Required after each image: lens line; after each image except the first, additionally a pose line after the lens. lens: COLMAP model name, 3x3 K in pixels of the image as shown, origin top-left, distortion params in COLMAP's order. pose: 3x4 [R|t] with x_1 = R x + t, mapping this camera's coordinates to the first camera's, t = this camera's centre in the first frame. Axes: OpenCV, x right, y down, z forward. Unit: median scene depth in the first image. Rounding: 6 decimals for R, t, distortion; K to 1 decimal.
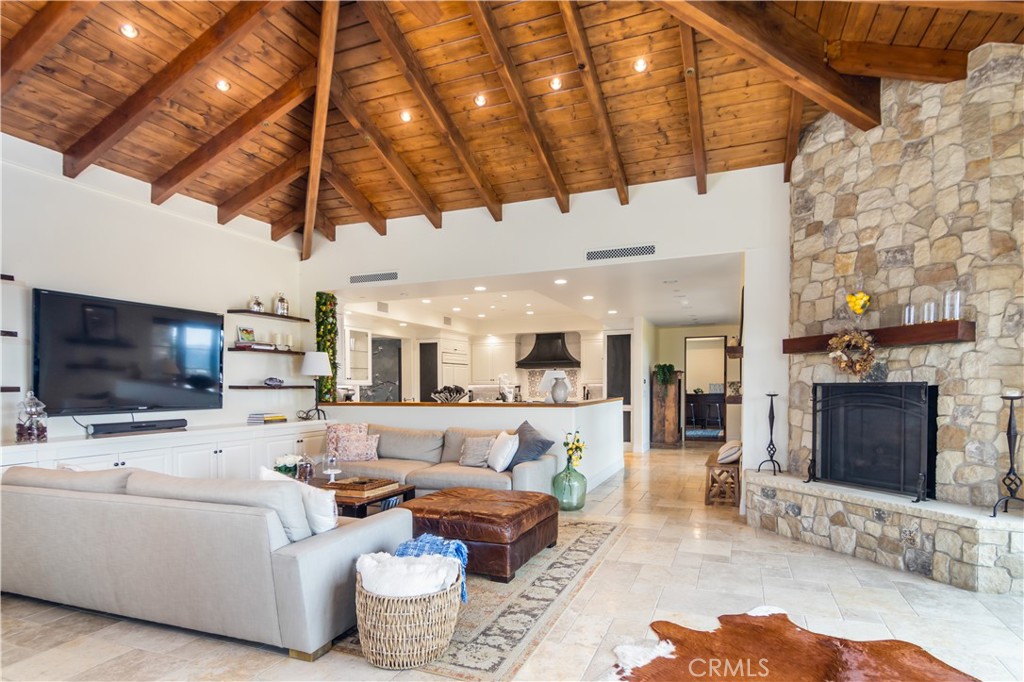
lens RADIAL K [[532.1, 0, 523.8], [0, 532.1, 395.0], [0, 0, 1]] dist [-0.002208, 0.002079]
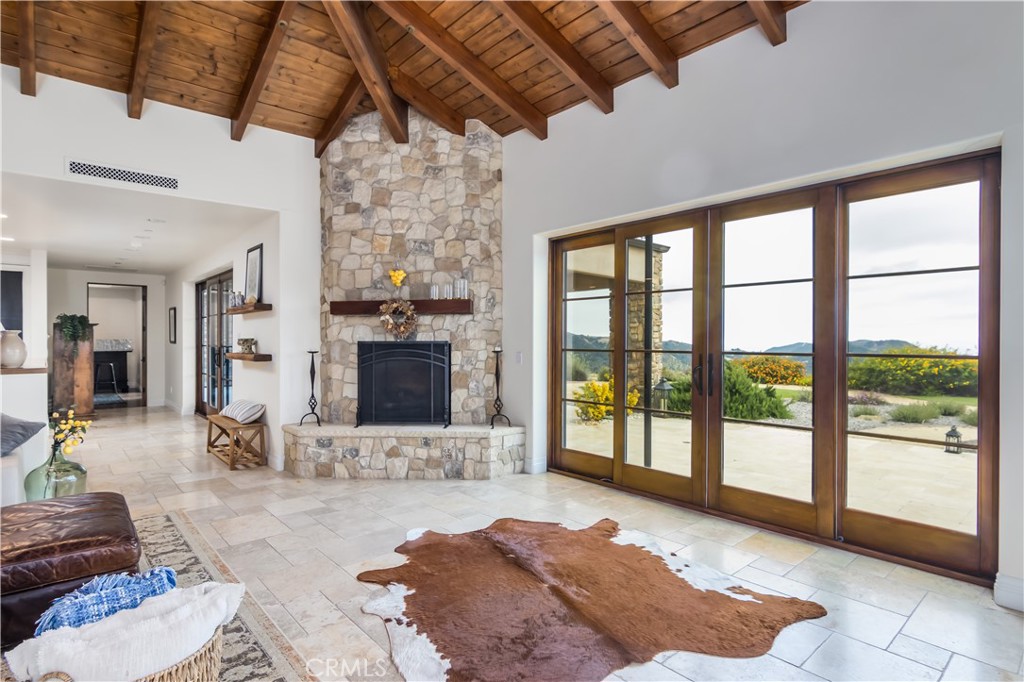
lens RADIAL K [[532.1, 0, 505.9], [0, 532.1, 341.5], [0, 0, 1]] dist [-0.002208, 0.002079]
pose [[0.469127, 0.003364, 0.883124, -0.368716], [0.012305, 0.999871, -0.010345, -0.006351], [-0.883045, 0.015720, 0.469025, 0.187460]]
